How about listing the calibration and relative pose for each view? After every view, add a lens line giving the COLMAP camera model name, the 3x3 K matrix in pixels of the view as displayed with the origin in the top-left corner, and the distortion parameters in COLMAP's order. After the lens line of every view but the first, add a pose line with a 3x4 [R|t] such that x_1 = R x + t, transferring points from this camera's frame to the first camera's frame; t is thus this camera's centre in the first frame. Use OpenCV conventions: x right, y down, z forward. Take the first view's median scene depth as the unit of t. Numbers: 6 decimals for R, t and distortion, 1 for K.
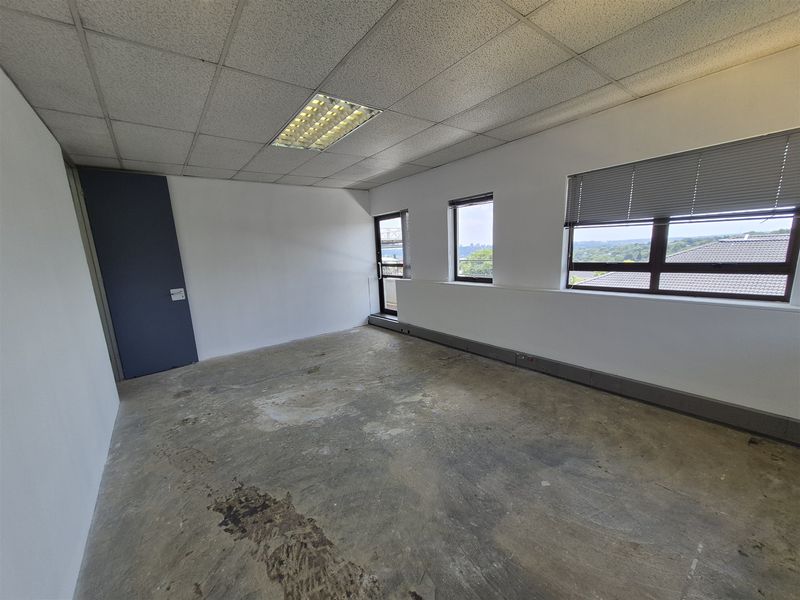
lens RADIAL K [[311.5, 0, 396.6], [0, 311.5, 310.8], [0, 0, 1]] dist [0.002050, 0.000249]
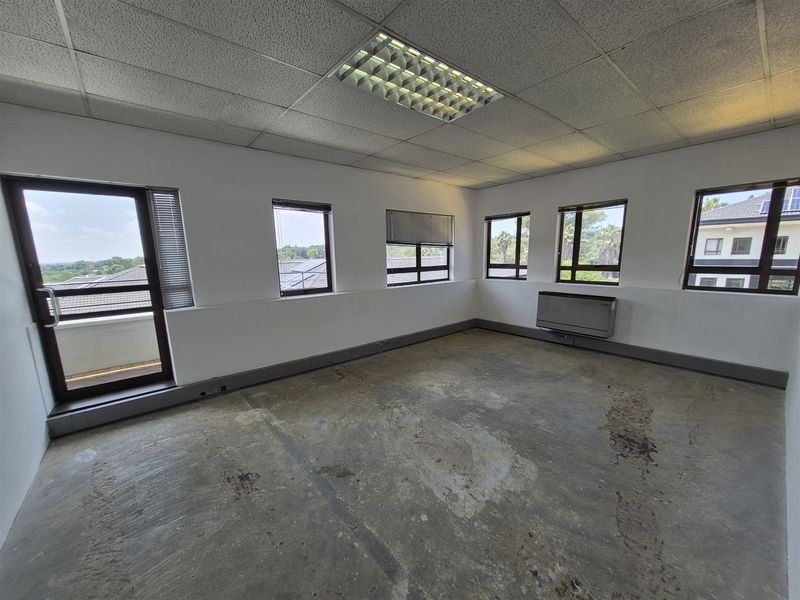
lens RADIAL K [[311.5, 0, 396.6], [0, 311.5, 310.8], [0, 0, 1]] dist [0.002050, 0.000249]
pose [[-0.027911, -0.127939, 0.991389, -0.986136], [0.212851, 0.968270, 0.130948, -0.157848], [-0.976686, 0.214674, 0.000206, 1.089399]]
